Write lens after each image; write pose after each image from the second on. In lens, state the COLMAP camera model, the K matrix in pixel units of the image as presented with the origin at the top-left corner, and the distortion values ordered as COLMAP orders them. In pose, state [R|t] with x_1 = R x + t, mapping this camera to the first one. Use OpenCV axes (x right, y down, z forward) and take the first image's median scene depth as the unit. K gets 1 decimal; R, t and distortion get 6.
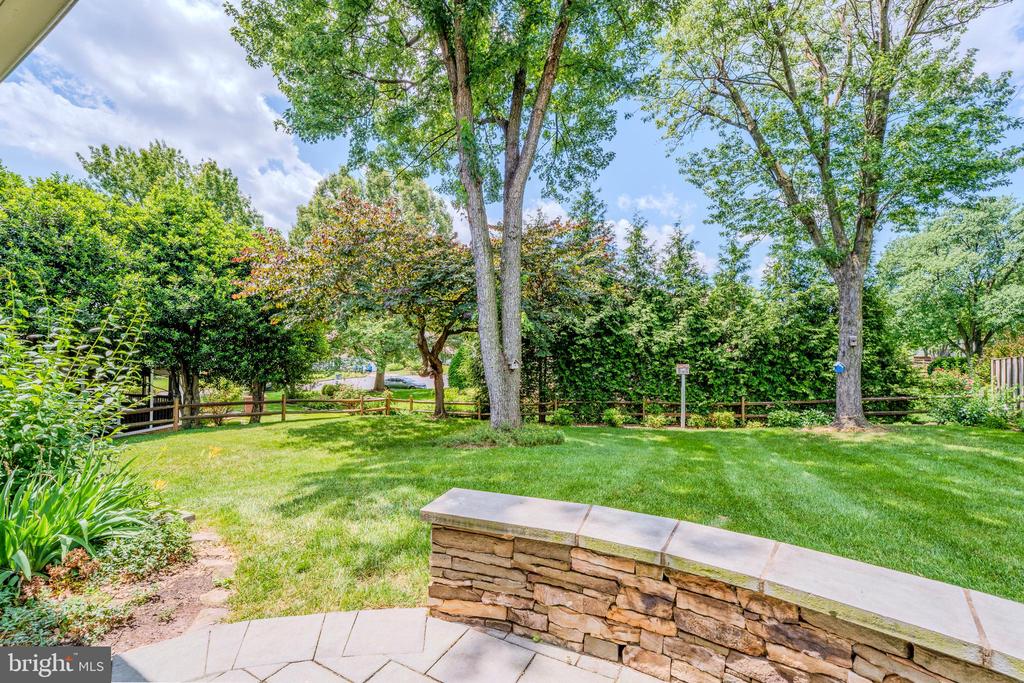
lens RADIAL K [[418.4, 0, 481.2], [0, 418.4, 300.4], [0, 0, 1]] dist [-0.024673, 0.000616]
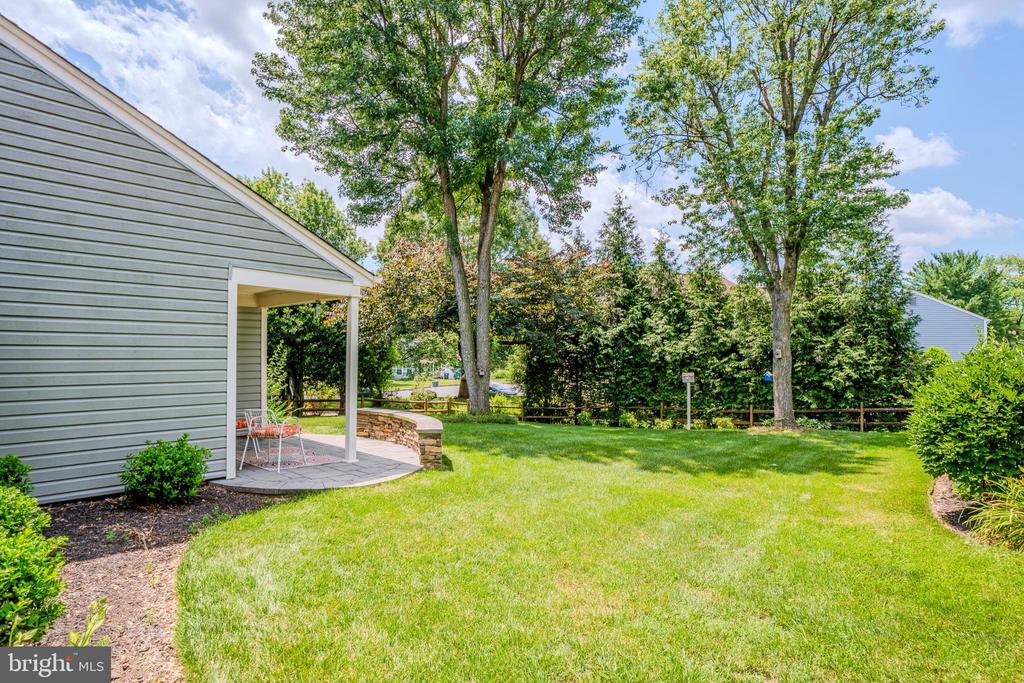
lens RADIAL K [[569.5, 0, 481.1], [0, 569.5, 243.5], [0, 0, 1]] dist [-0.016273, -0.000587]
pose [[0.955162, -0.059165, -0.290111, 0.466304], [0.038990, 0.996433, -0.074839, -0.105349], [0.293504, 0.060172, 0.954062, -0.670368]]
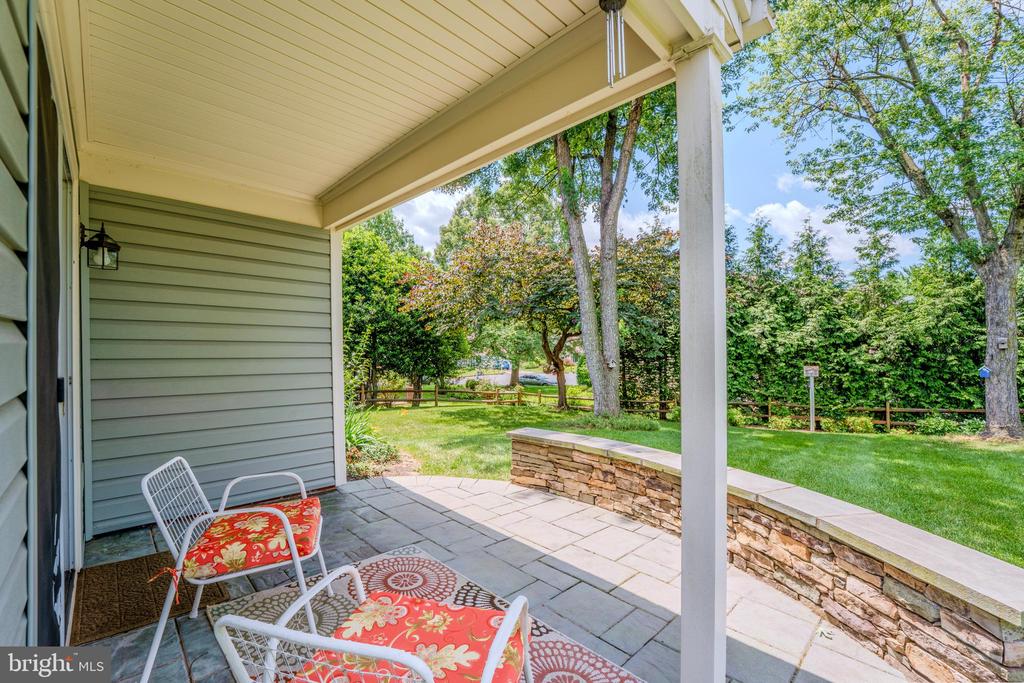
lens RADIAL K [[418.4, 0, 484.3], [0, 418.4, 302.3], [0, 0, 1]] dist [-0.024673, 0.000616]
pose [[0.950026, -0.029613, -0.310762, 0.070354], [0.032047, 0.999483, 0.002727, -0.025701], [0.310521, -0.012549, 0.950484, -0.169541]]
